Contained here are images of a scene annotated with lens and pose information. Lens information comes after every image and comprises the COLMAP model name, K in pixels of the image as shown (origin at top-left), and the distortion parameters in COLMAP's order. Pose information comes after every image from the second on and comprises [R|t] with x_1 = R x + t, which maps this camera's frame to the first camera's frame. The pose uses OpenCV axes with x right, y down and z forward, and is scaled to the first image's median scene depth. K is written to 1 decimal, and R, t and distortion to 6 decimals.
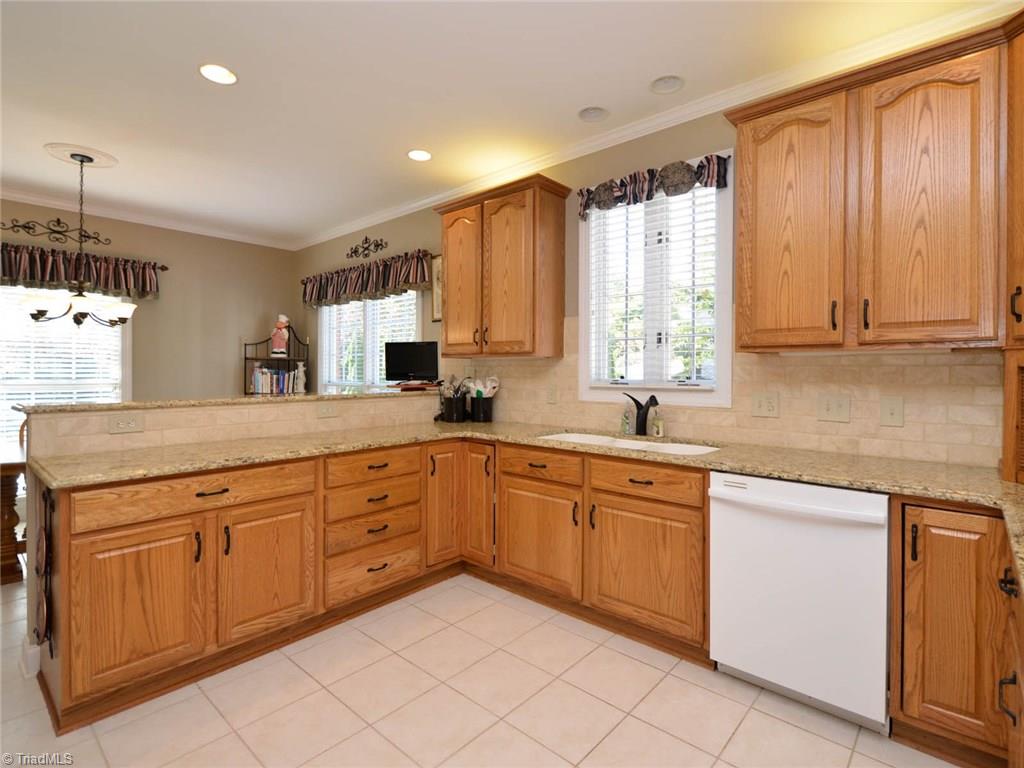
lens RADIAL K [[506.6, 0, 514.7], [0, 506.6, 369.6], [0, 0, 1]] dist [-0.003875, -0.001466]
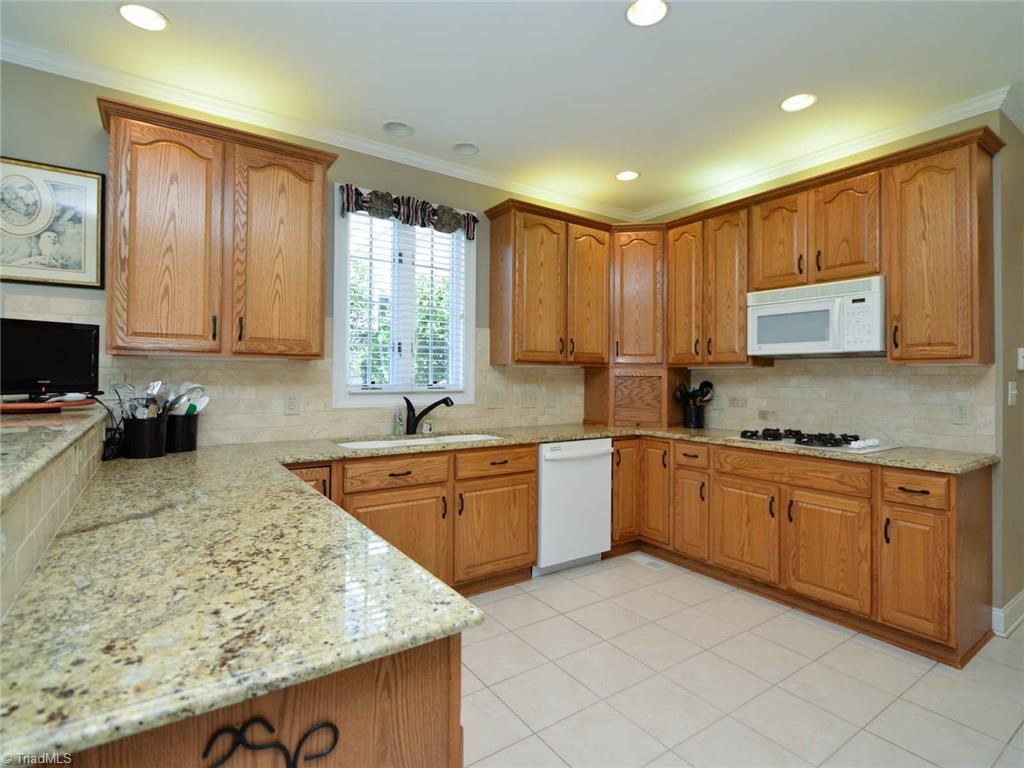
lens RADIAL K [[511.0, 0, 507.9], [0, 511.0, 371.2], [0, 0, 1]] dist [-0.001874, -0.000563]
pose [[0.236618, 0.010272, 0.971549, -0.722899], [-0.006643, 0.999938, -0.008955, -0.000608], [-0.971580, -0.004336, 0.236671, 0.477863]]
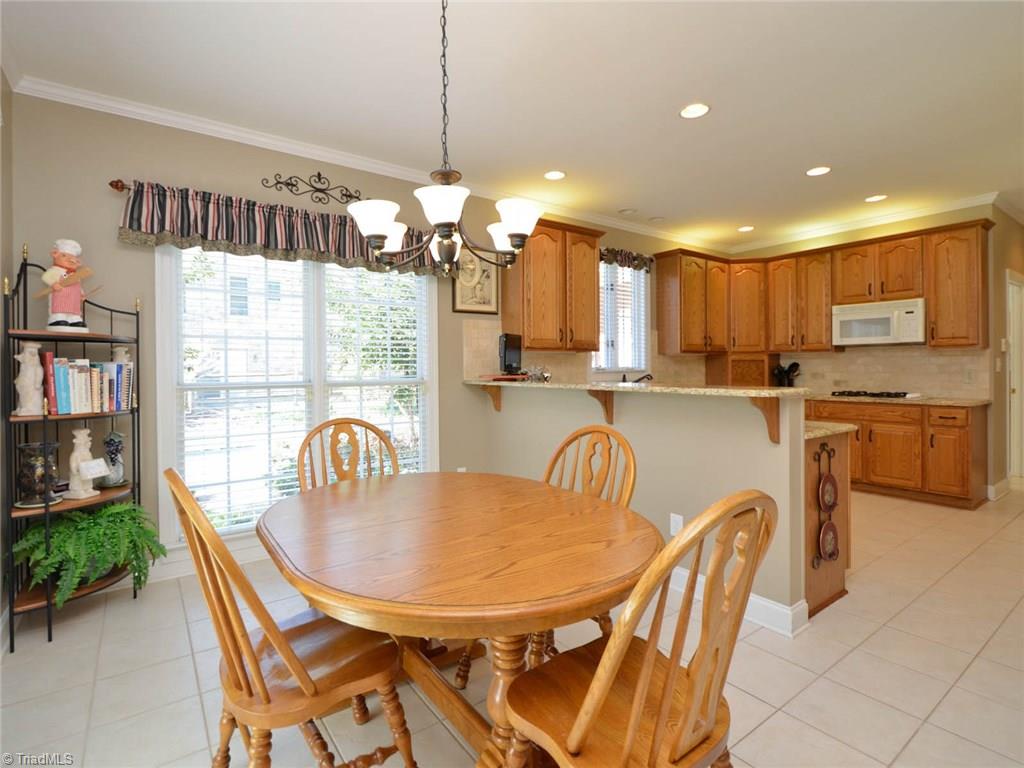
lens RADIAL K [[503.0, 0, 491.5], [0, 503.0, 370.6], [0, 0, 1]] dist [-0.002397, -0.000614]
pose [[0.231251, -0.010175, 0.972841, -1.451269], [0.009973, 0.999918, 0.008088, 0.013121], [-0.972843, 0.007832, 0.231333, 0.956247]]
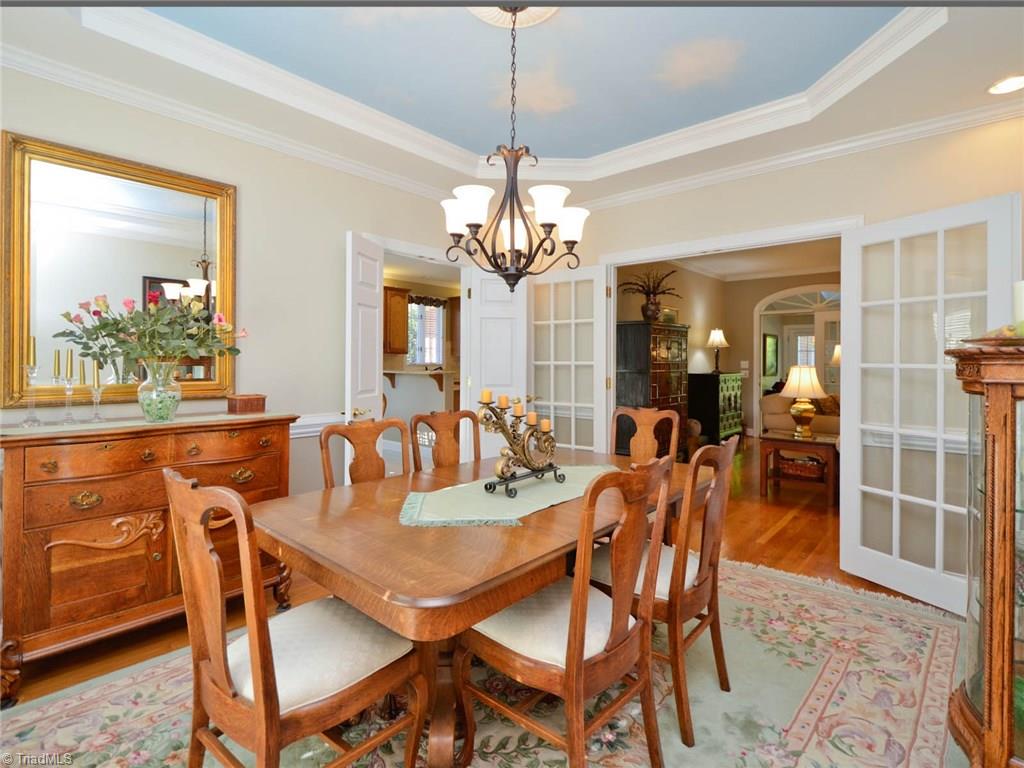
lens RADIAL K [[511.0, 0, 507.9], [0, 511.0, 371.2], [0, 0, 1]] dist [-0.001874, -0.000563]
pose [[0.006356, -0.018378, 0.999811, -2.704672], [-0.005806, 0.999814, 0.018415, 0.011819], [-0.999963, -0.005922, 0.006249, 0.428467]]
